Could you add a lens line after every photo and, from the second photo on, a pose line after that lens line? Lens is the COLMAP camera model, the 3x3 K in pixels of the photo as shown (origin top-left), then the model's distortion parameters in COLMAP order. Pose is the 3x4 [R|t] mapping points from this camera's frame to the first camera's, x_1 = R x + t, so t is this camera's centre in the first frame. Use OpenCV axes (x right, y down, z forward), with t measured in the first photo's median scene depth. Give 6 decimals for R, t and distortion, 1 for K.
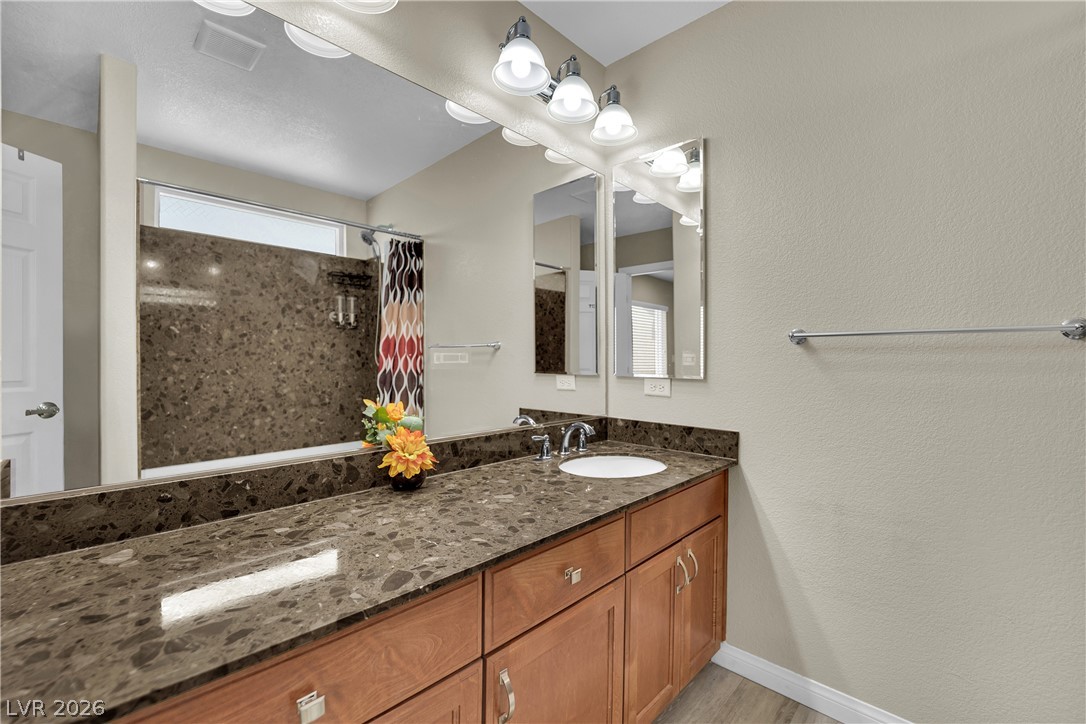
lens RADIAL K [[454.9, 0, 534.1], [0, 454.9, 360.7], [0, 0, 1]] dist [-0.002895, -0.000741]
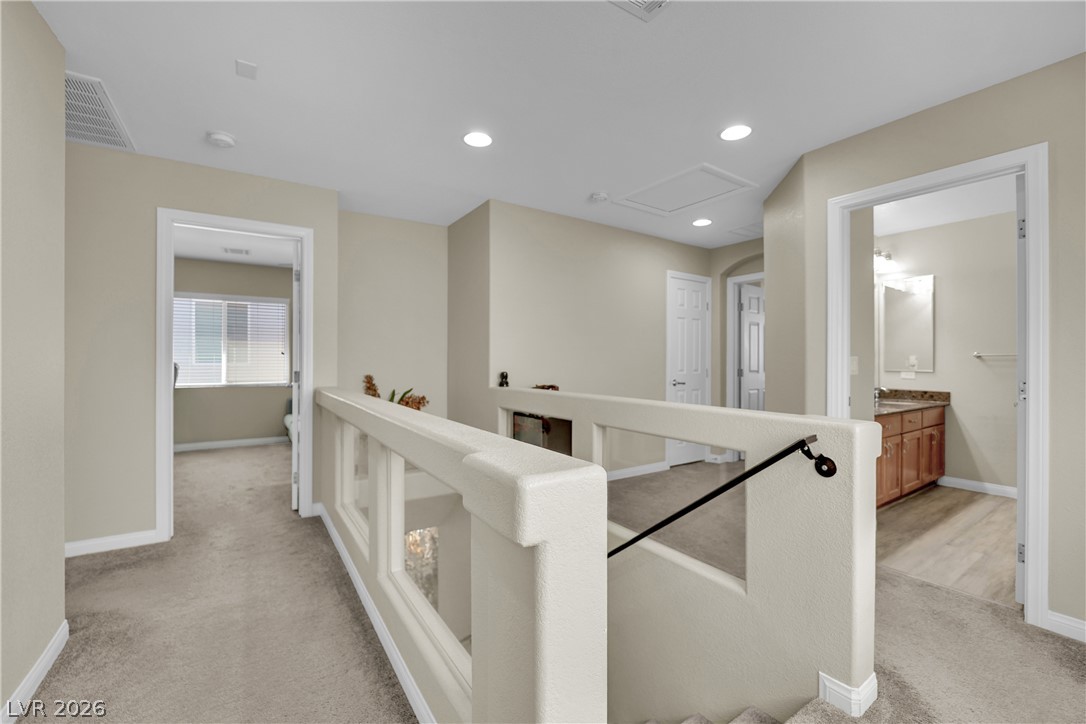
lens RADIAL K [[454.9, 0, 534.1], [0, 454.9, 360.7], [0, 0, 1]] dist [-0.002895, -0.000741]
pose [[0.941211, -0.002998, -0.337805, -0.873872], [0.001033, 0.999981, -0.005996, -0.006238], [0.337817, 0.005295, 0.941197, -2.151183]]
